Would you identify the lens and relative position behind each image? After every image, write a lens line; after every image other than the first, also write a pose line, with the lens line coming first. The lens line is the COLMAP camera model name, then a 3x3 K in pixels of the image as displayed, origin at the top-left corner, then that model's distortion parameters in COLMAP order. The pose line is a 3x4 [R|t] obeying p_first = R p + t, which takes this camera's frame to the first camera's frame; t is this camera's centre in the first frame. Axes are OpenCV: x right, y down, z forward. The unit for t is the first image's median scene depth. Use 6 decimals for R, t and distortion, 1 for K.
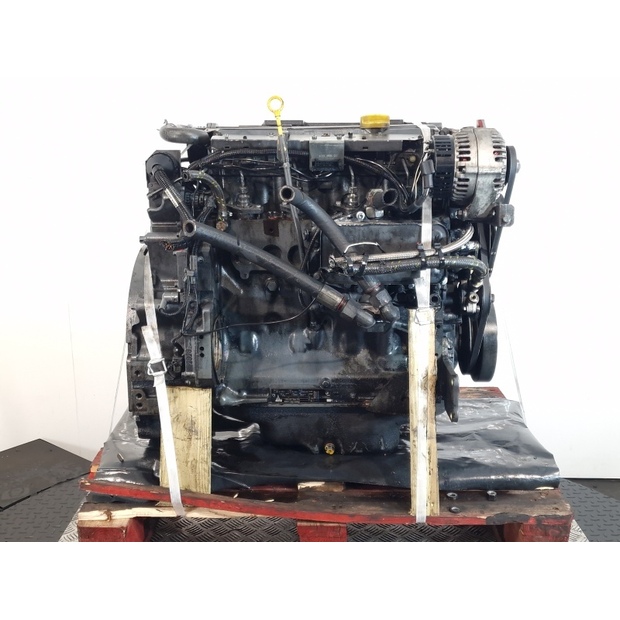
lens RADIAL K [[735.5, 0, 310.0], [0, 735.5, 310.0], [0, 0, 1]] dist [0.082341, -0.013206]
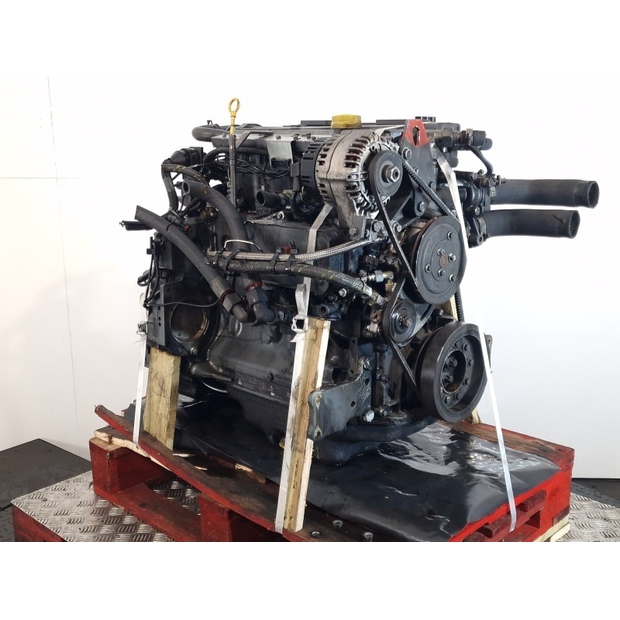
lens RADIAL K [[735.5, 0, 310.0], [0, 735.5, 310.0], [0, 0, 1]] dist [0.082341, -0.013206]
pose [[0.748093, 0.164123, -0.642978, 0.740759], [-0.161103, 0.984864, 0.063950, -0.069869], [0.643741, 0.055745, 0.763210, 0.258084]]
